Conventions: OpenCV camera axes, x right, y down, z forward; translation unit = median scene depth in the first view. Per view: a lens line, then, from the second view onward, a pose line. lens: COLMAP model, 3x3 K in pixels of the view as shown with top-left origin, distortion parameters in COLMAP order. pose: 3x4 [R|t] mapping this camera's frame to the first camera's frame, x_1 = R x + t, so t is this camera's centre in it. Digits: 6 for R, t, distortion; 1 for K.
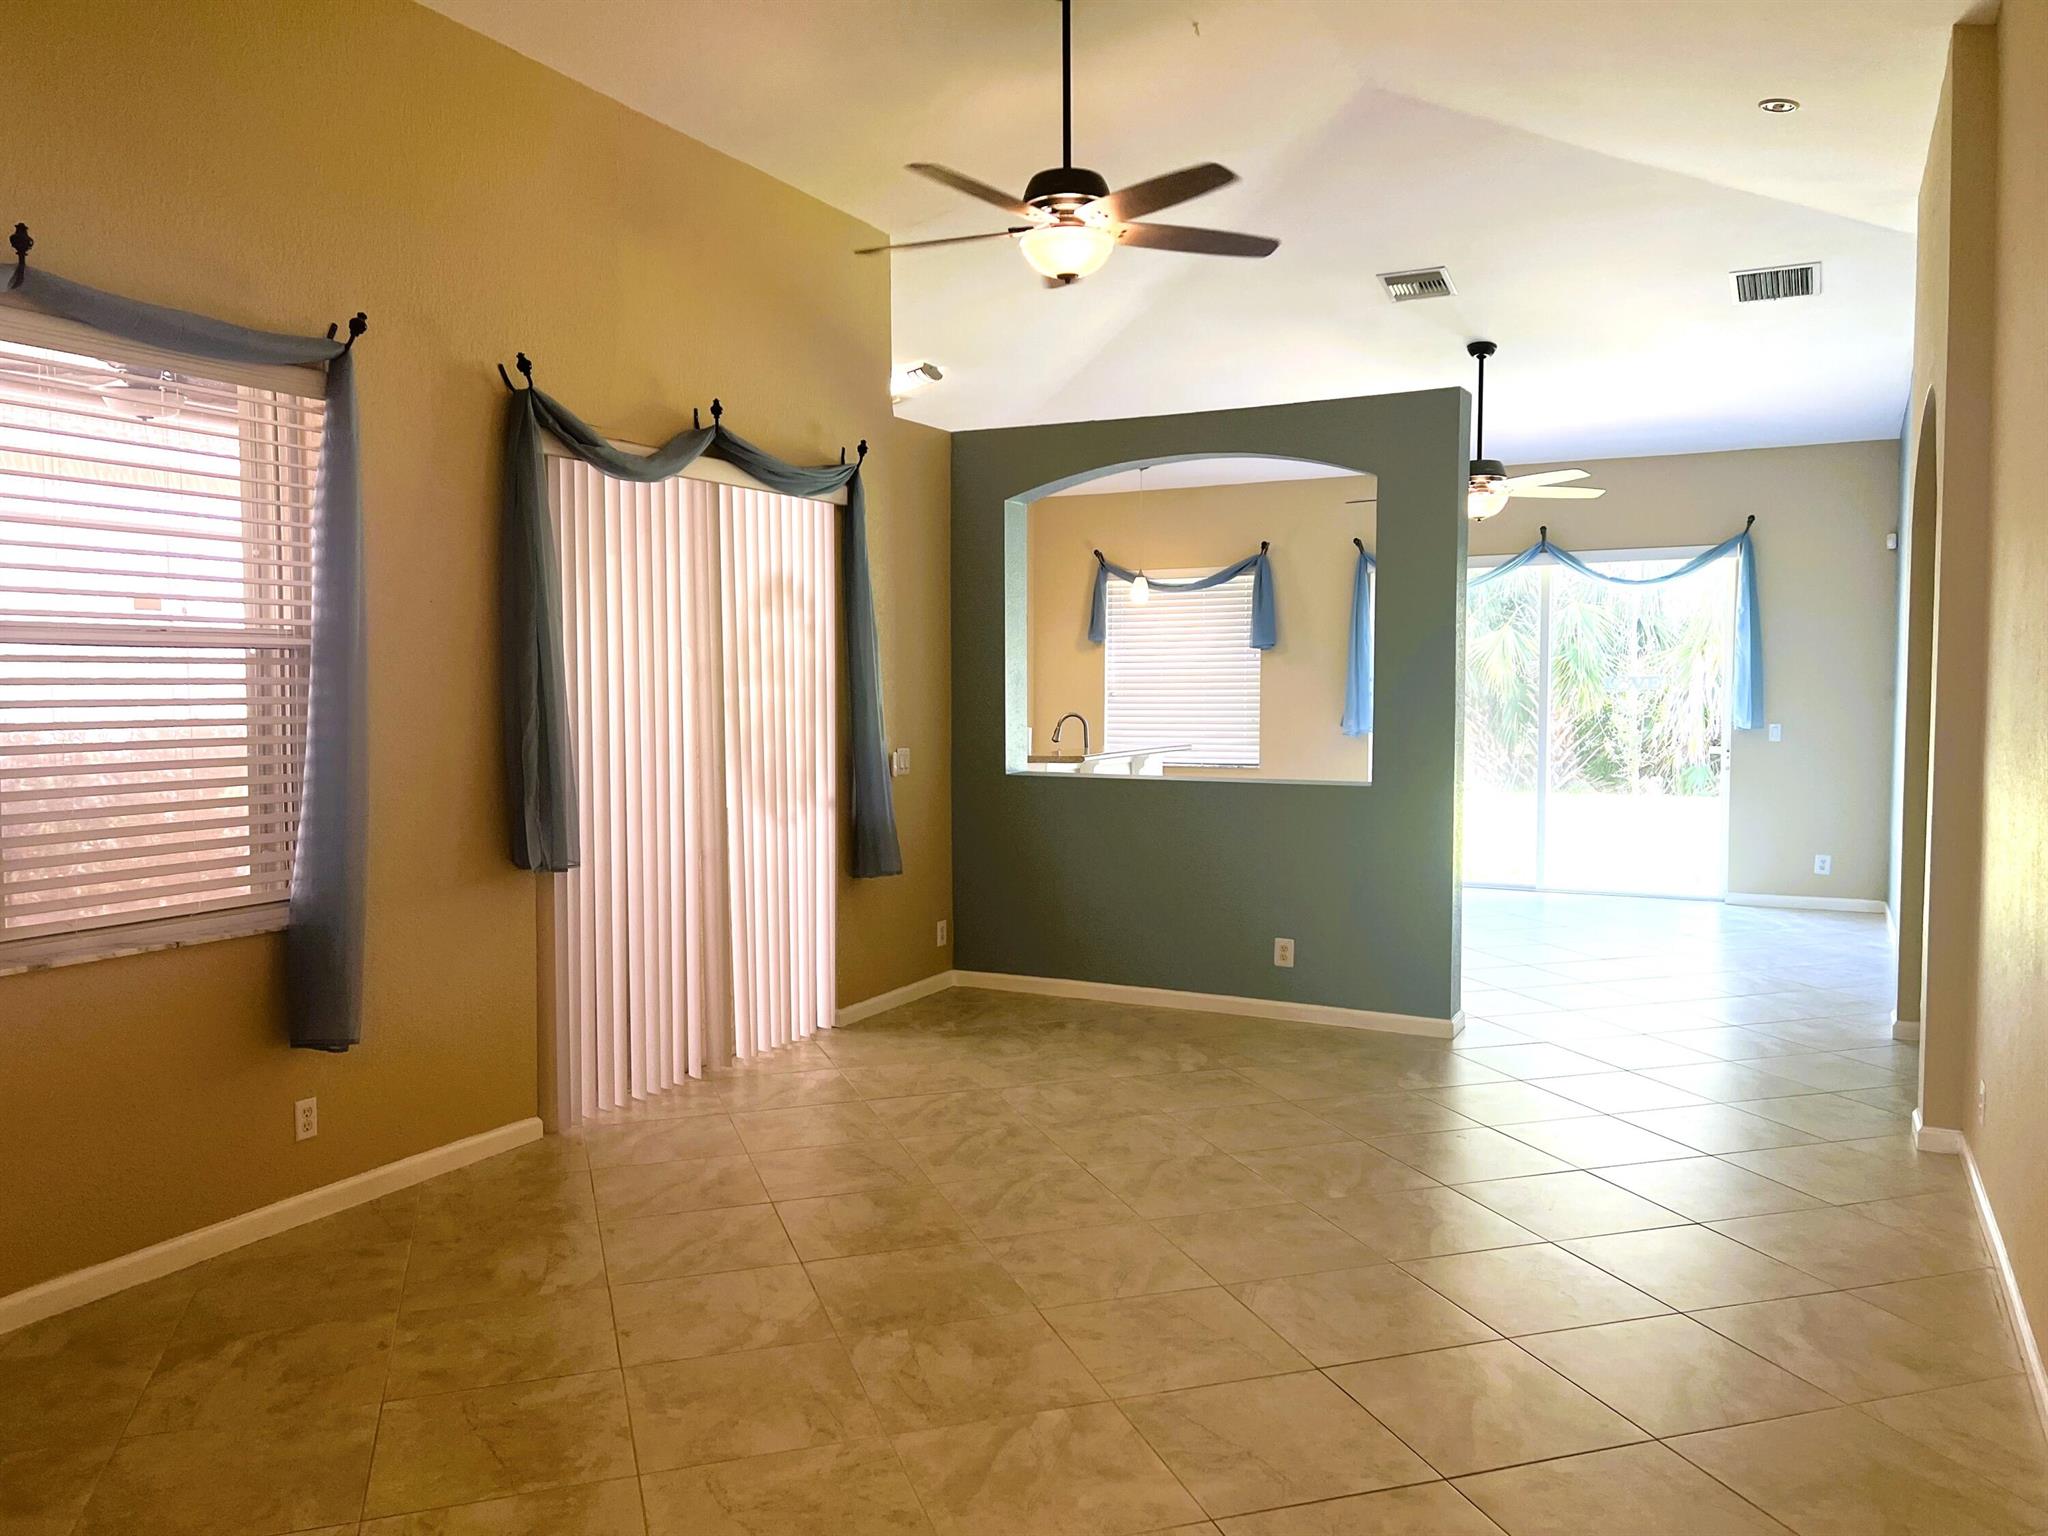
lens RADIAL K [[1580.2, 0, 1012.3], [0, 1580.2, 769.3], [0, 0, 1]] dist [0.066395, -0.073606]
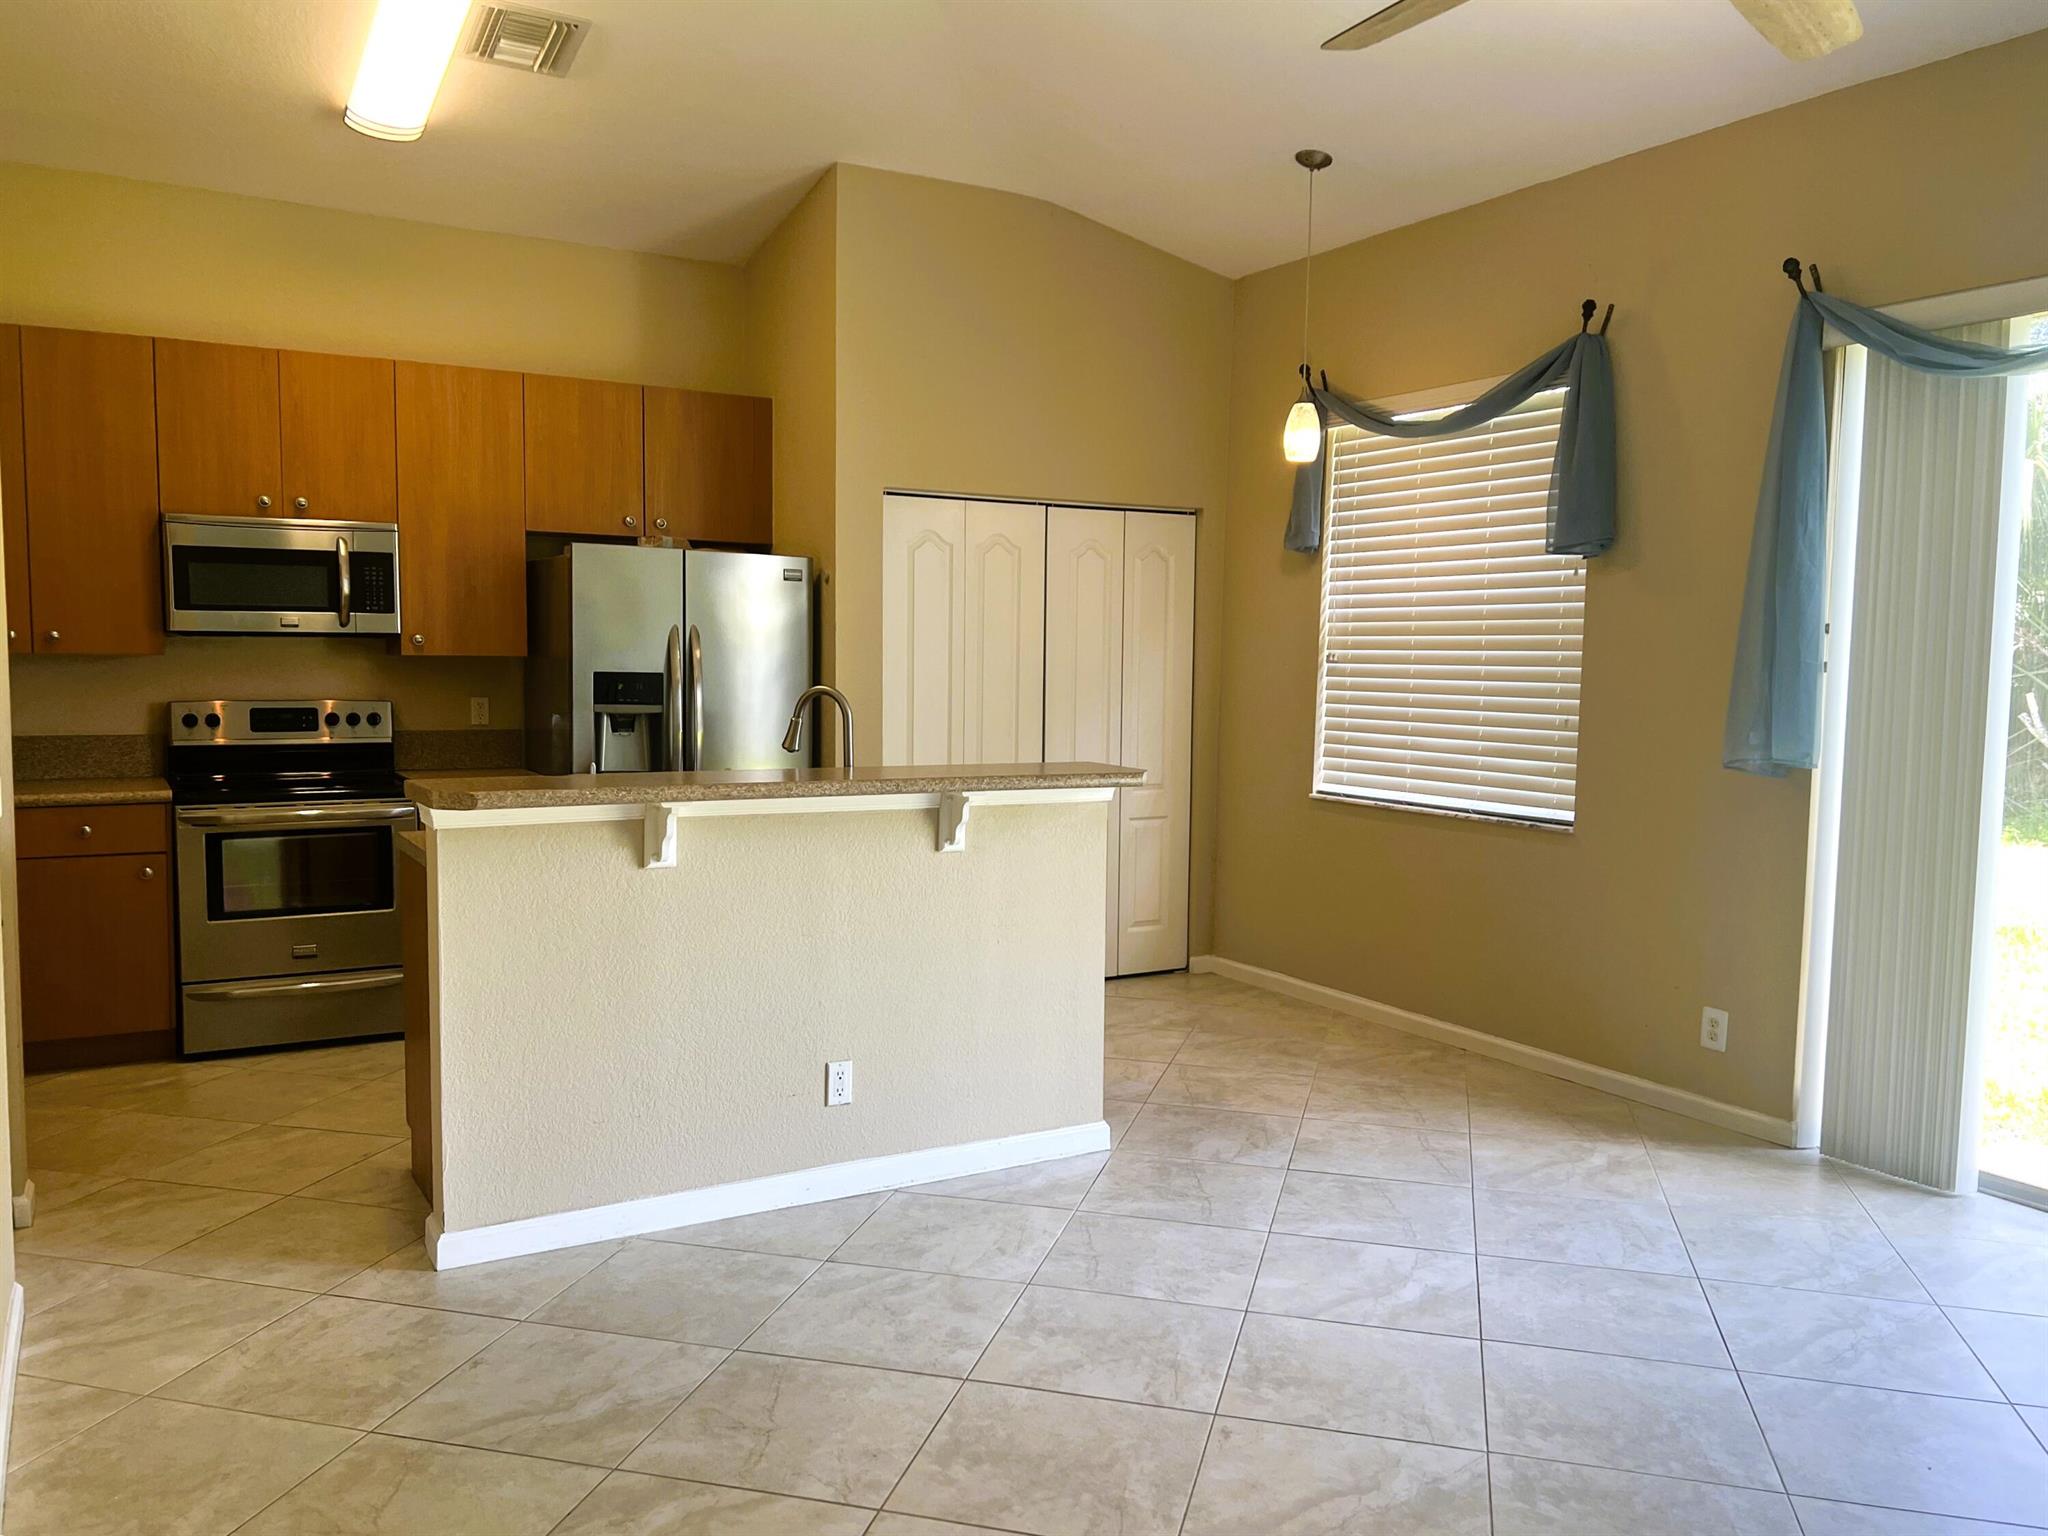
lens RADIAL K [[1580.2, 0, 1012.3], [0, 1580.2, 769.3], [0, 0, 1]] dist [0.066395, -0.073606]
pose [[0.831995, 0.058157, -0.551726, 0.272877], [-0.049153, 0.998307, 0.031109, -0.024040], [0.552601, 0.001237, 0.833445, 0.551223]]
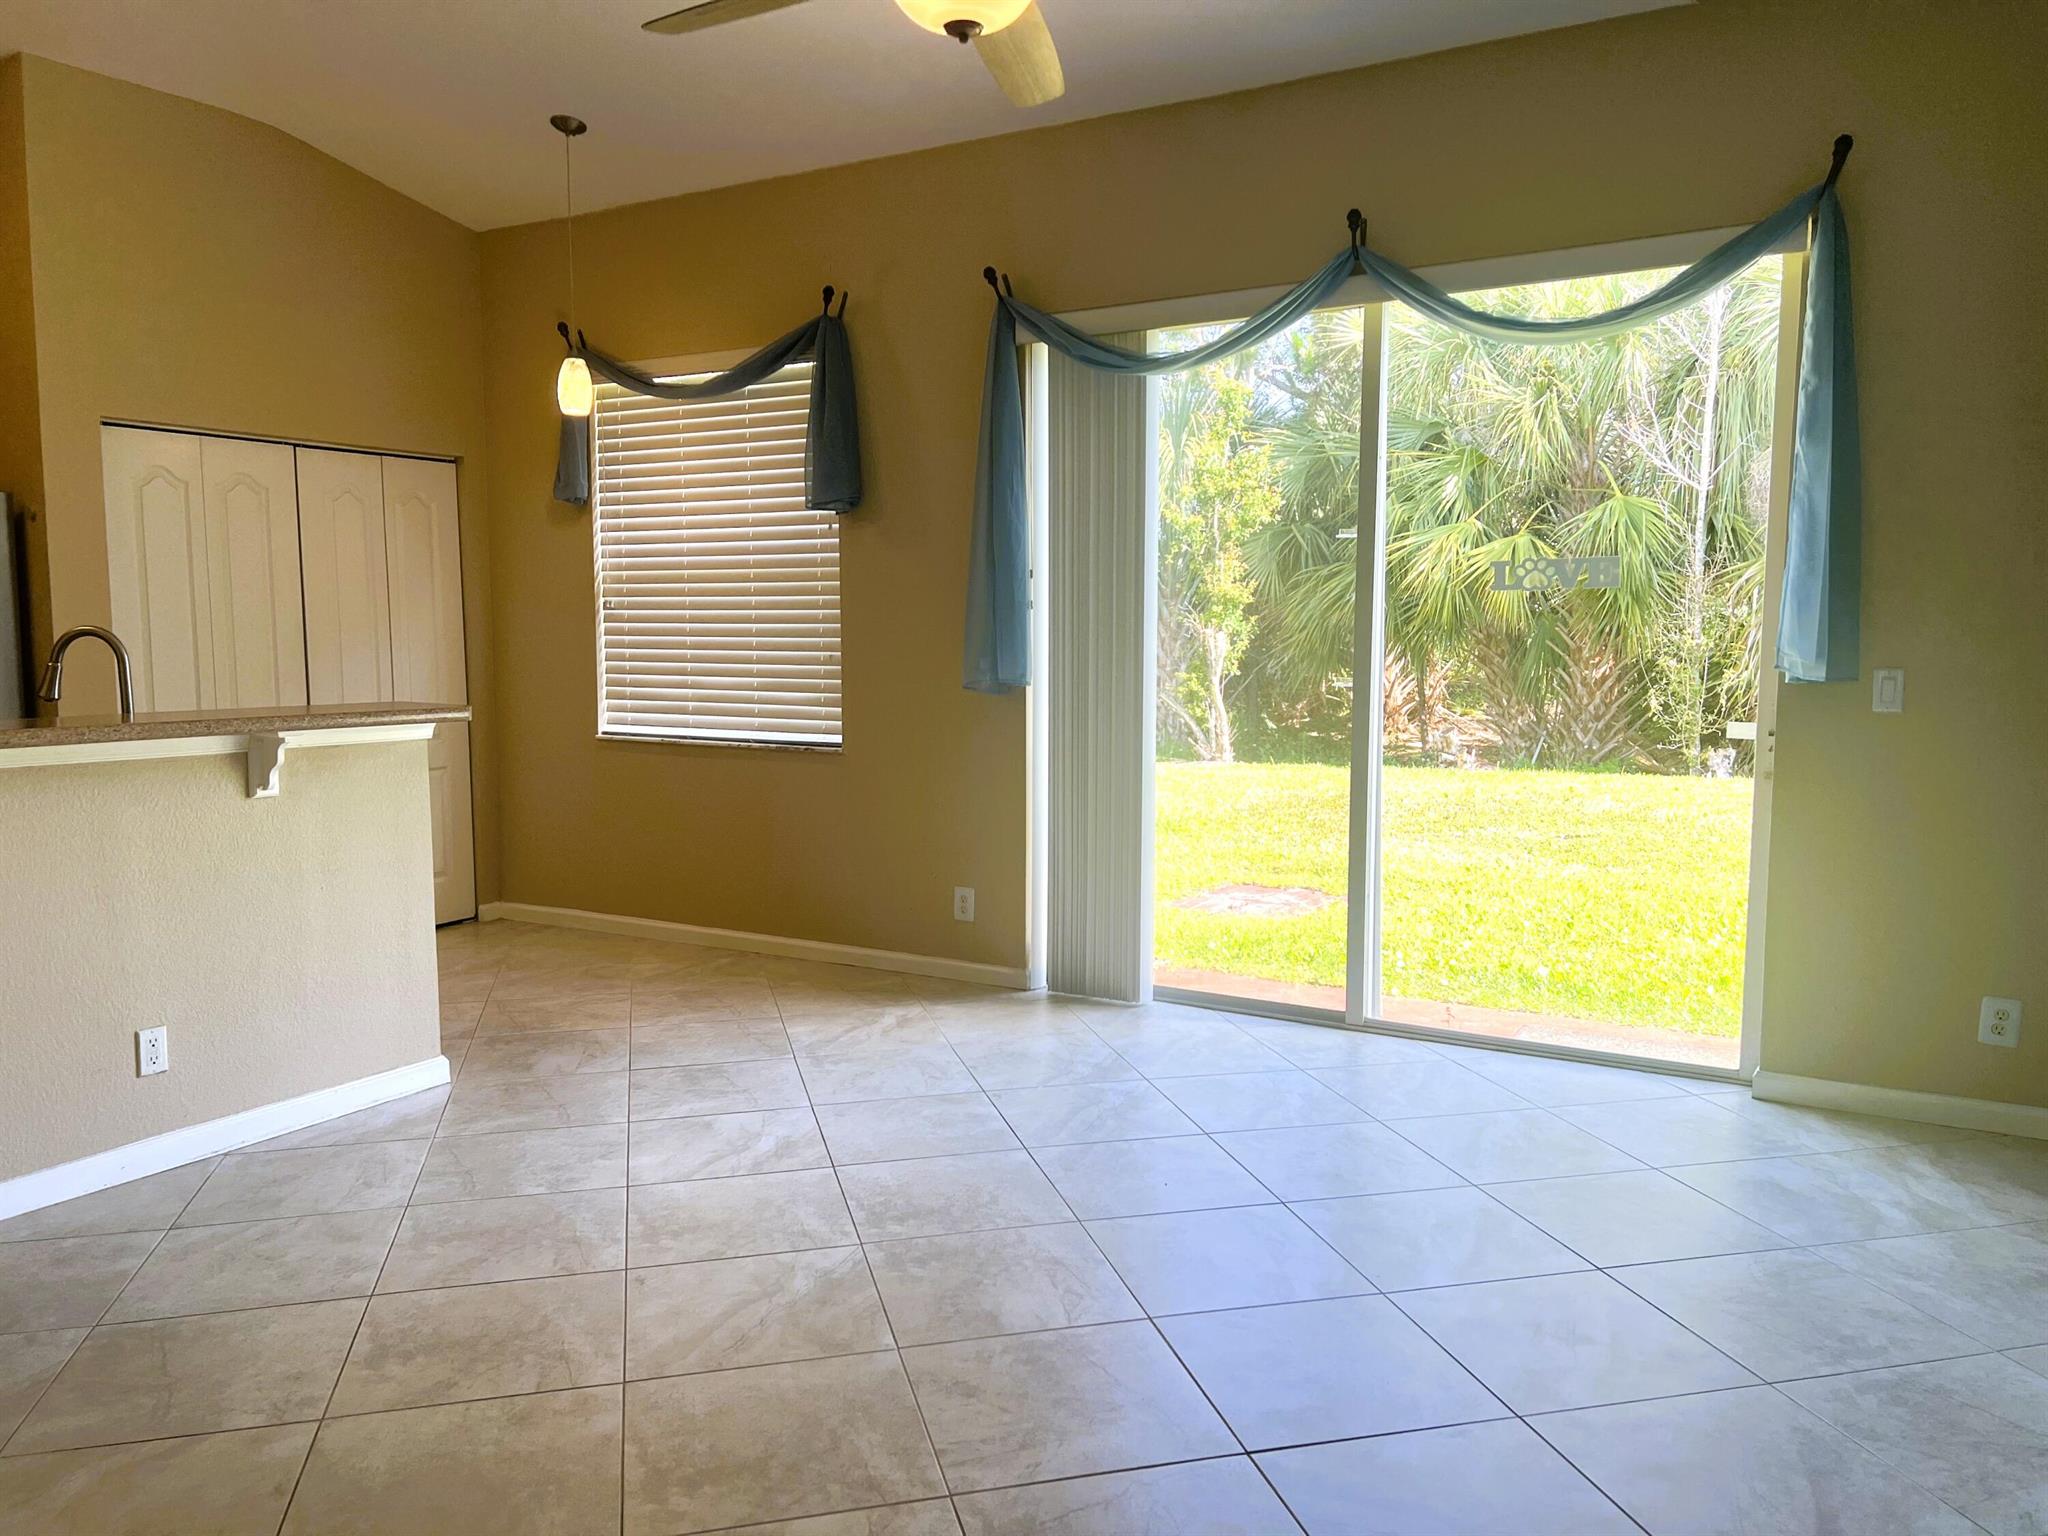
lens RADIAL K [[1530.6, 0, 1018.3], [0, 1530.6, 778.9], [0, 0, 1]] dist [0.084309, -0.097891]
pose [[0.996754, 0.013181, -0.079423, 0.255424], [-0.009678, 0.998970, 0.044338, -0.014431], [0.079925, -0.043425, 0.995855, 0.520276]]
